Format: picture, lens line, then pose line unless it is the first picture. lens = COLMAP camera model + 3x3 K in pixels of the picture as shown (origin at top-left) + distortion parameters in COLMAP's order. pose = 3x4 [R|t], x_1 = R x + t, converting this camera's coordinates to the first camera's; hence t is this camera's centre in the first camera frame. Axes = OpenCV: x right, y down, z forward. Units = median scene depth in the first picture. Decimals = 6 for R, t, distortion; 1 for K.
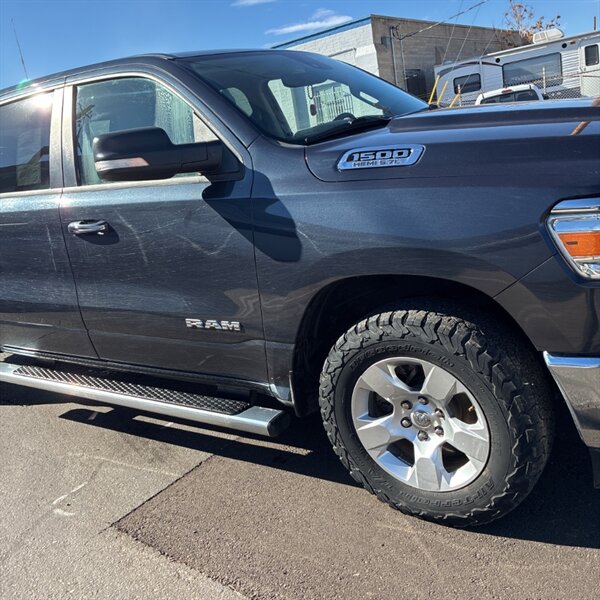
lens RADIAL K [[595.8, 0, 300.0], [0, 595.8, 300.0], [0, 0, 1]] dist [0.013908, 0.016633]
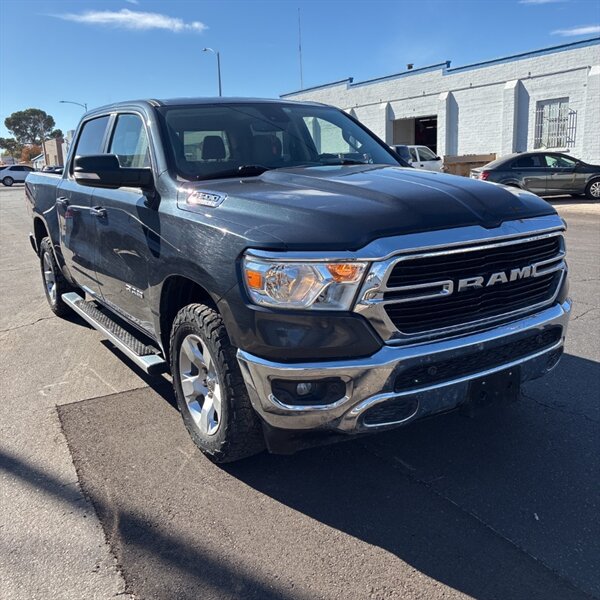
lens RADIAL K [[595.8, 0, 300.0], [0, 595.8, 300.0], [0, 0, 1]] dist [0.013908, 0.016633]
pose [[0.913746, 0.218584, -0.342475, 0.808904], [-0.216096, 0.975292, 0.045918, -0.101481], [0.344050, 0.032050, 0.938404, -0.262429]]
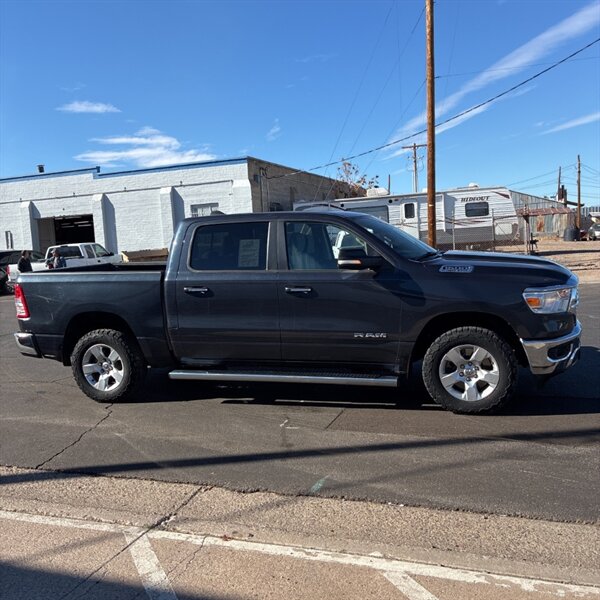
lens RADIAL K [[595.8, 0, 300.0], [0, 595.8, 300.0], [0, 0, 1]] dist [0.013908, 0.016633]
pose [[0.951066, 0.078140, 0.298943, -1.185018], [-0.020510, 0.981326, -0.191254, 0.378198], [-0.308305, 0.175764, 0.934909, -1.123721]]
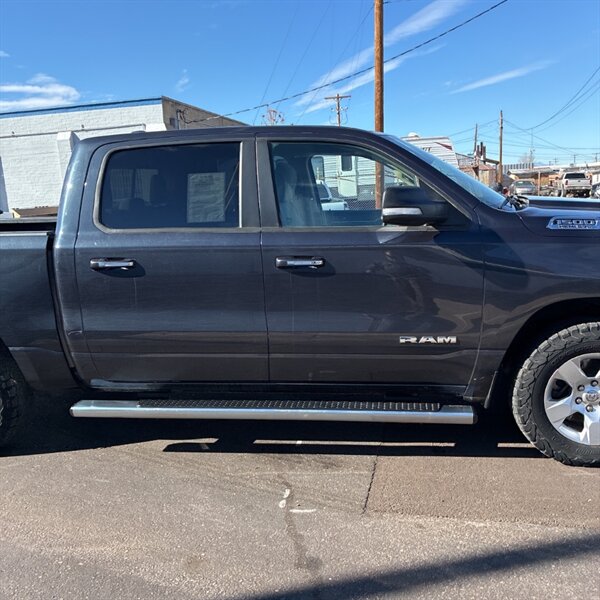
lens RADIAL K [[604.5, 0, 309.3], [0, 604.5, 314.3], [0, 0, 1]] dist [-0.016303, 0.019540]
pose [[0.896201, 0.024687, 0.442961, -1.059785], [0.023213, 0.994473, -0.102390, 0.125915], [-0.443040, 0.102045, 0.890675, -0.058269]]
